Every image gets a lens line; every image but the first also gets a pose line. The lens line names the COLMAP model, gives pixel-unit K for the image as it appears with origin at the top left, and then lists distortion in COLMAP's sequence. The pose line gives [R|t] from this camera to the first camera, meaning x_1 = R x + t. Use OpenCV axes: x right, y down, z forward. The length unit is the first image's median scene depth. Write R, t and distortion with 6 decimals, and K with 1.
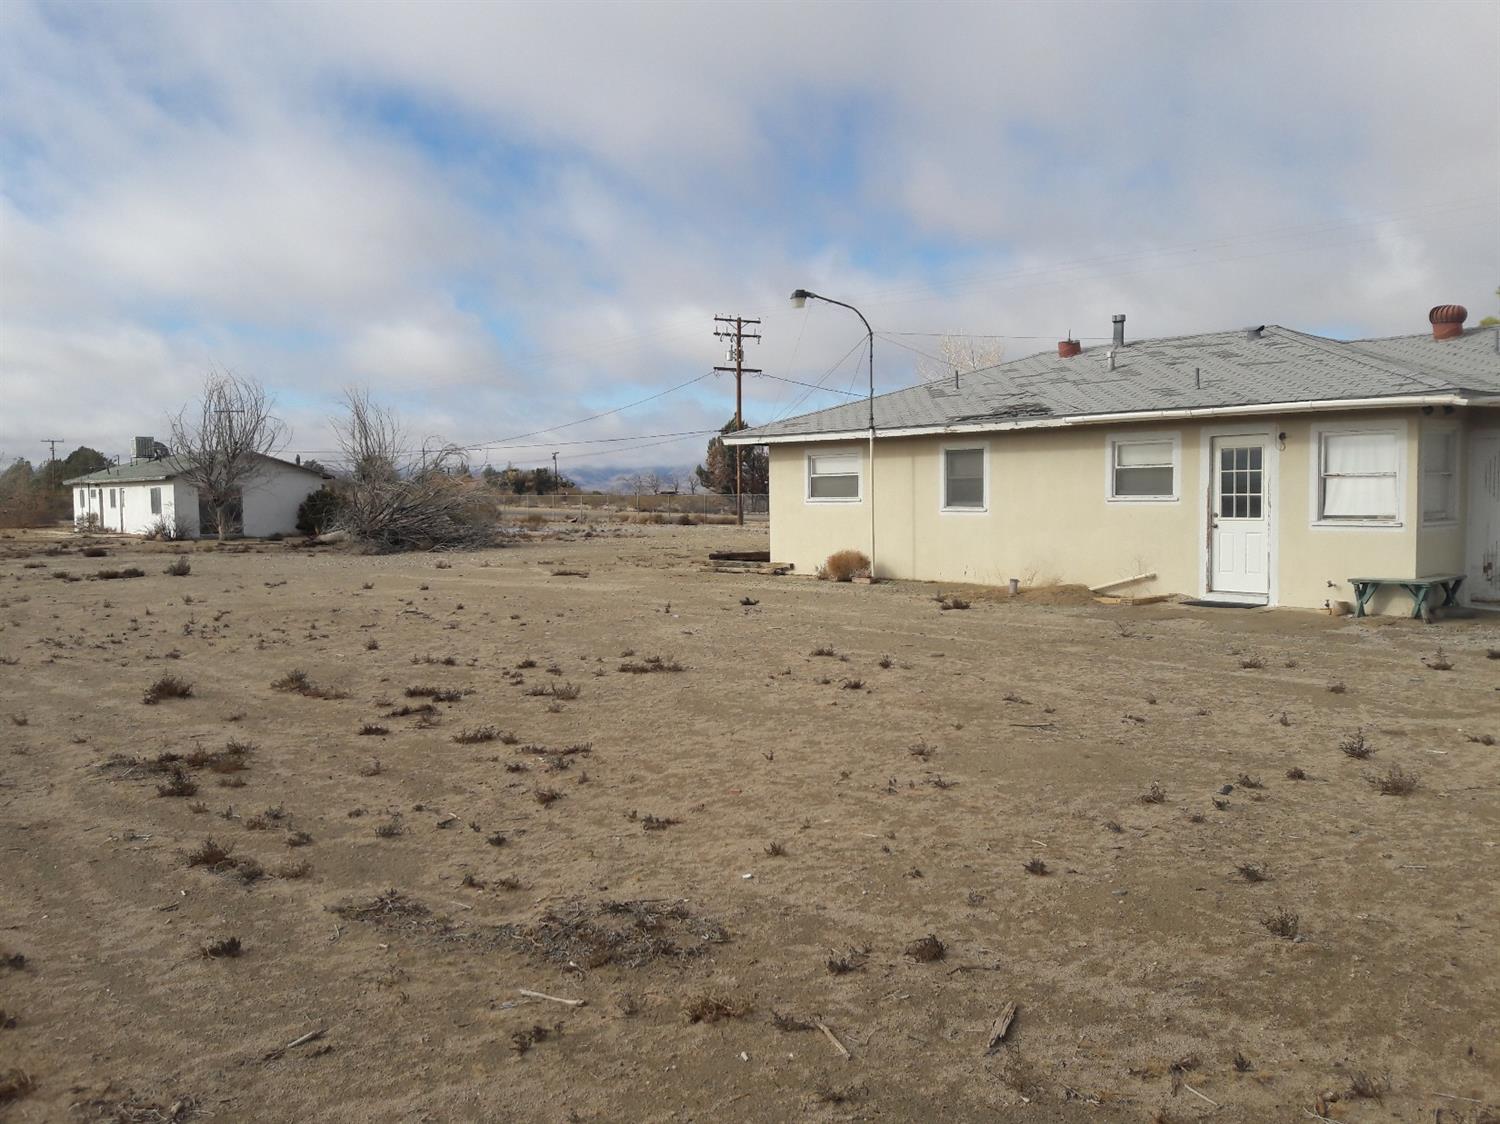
lens RADIAL K [[1253.2, 0, 693.1], [0, 1253.2, 568.7], [0, 0, 1]] dist [0.009916, -0.055263]
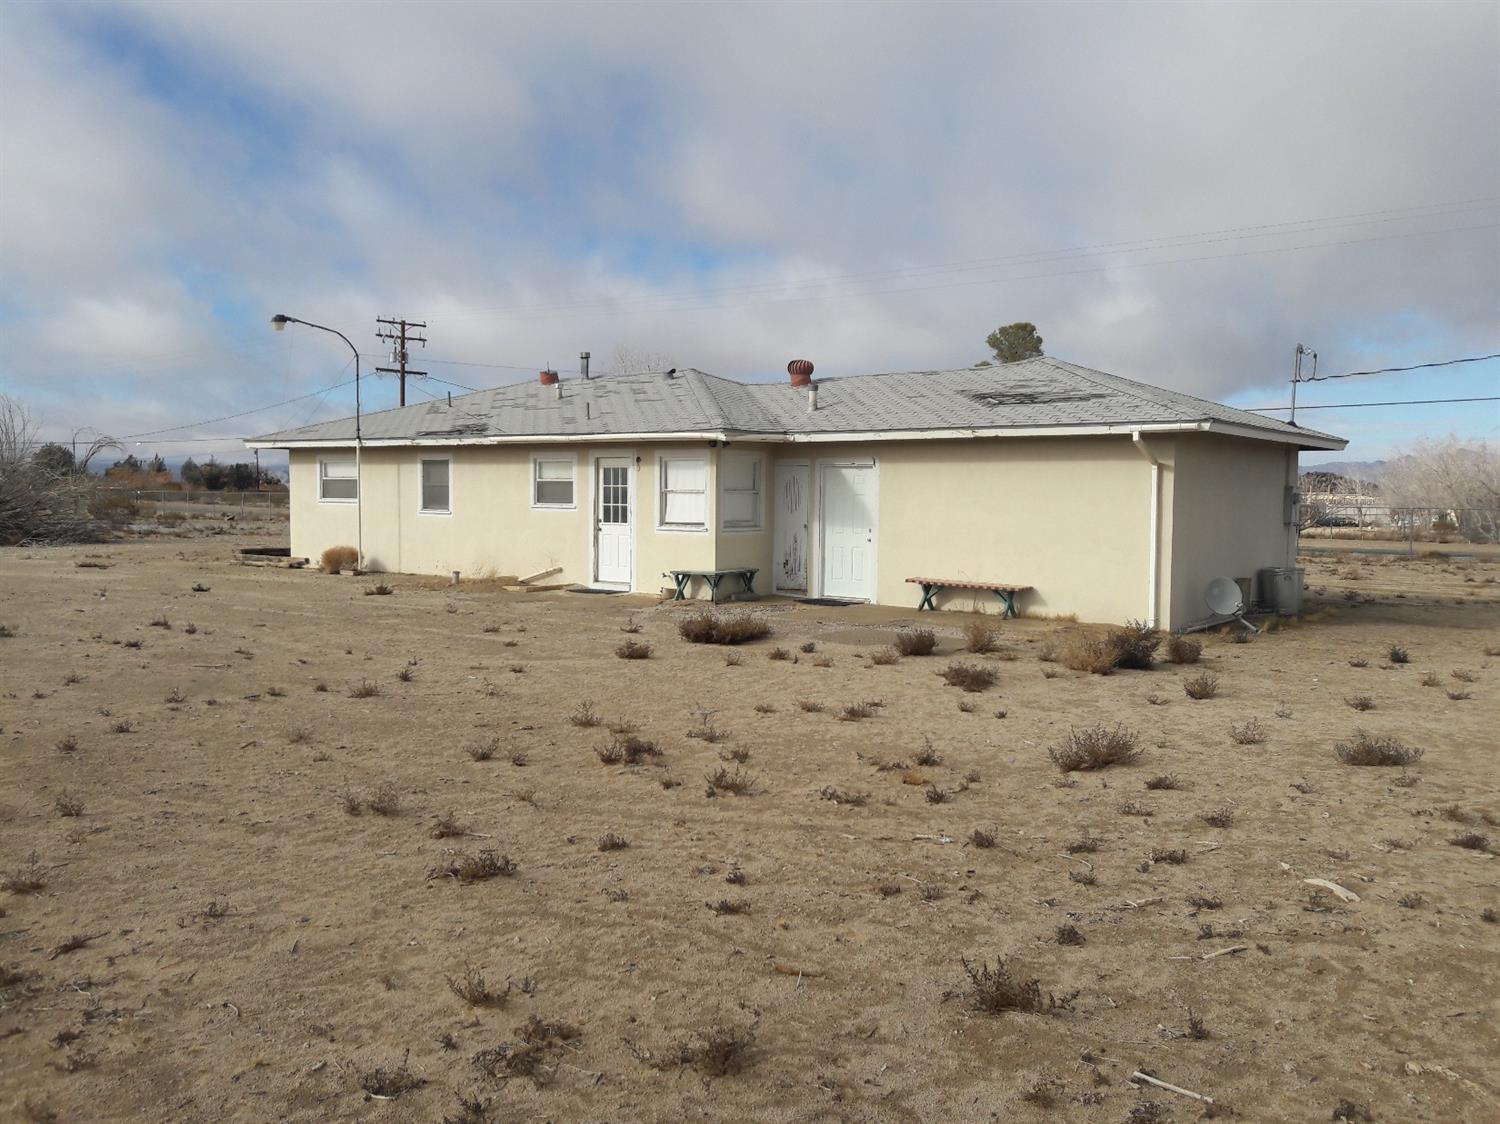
lens RADIAL K [[1325.6, 0, 861.1], [0, 1325.6, 560.5], [0, 0, 1]] dist [0.156304, -0.242400]
pose [[0.971716, 0.011238, 0.235883, 0.381375], [-0.008115, 0.999866, -0.014206, 0.015196], [-0.236011, 0.011890, 0.971678, -0.381041]]
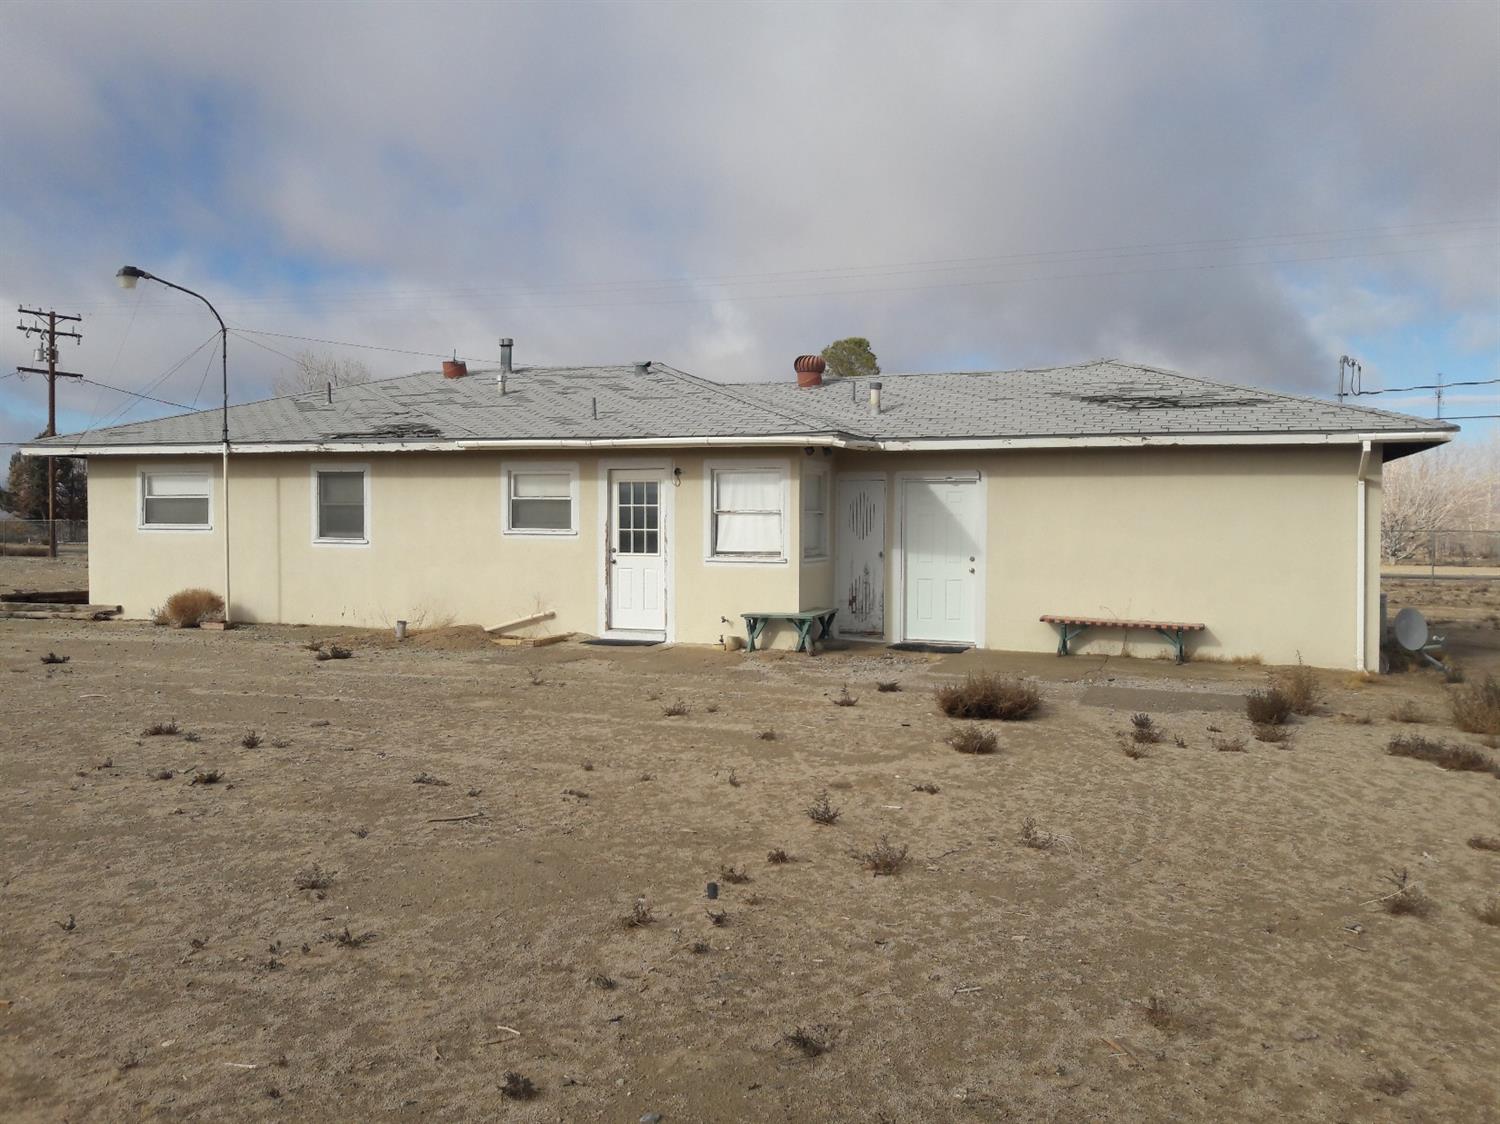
lens RADIAL K [[1205.2, 0, 750.0], [0, 1205.2, 562.0], [0, 0, 1]] dist [0.041536, -0.068989]
pose [[0.850235, 0.001305, 0.526401, 0.017963], [0.014612, 0.999553, -0.026080, -0.008317], [-0.526200, 0.029866, 0.849836, 0.165590]]
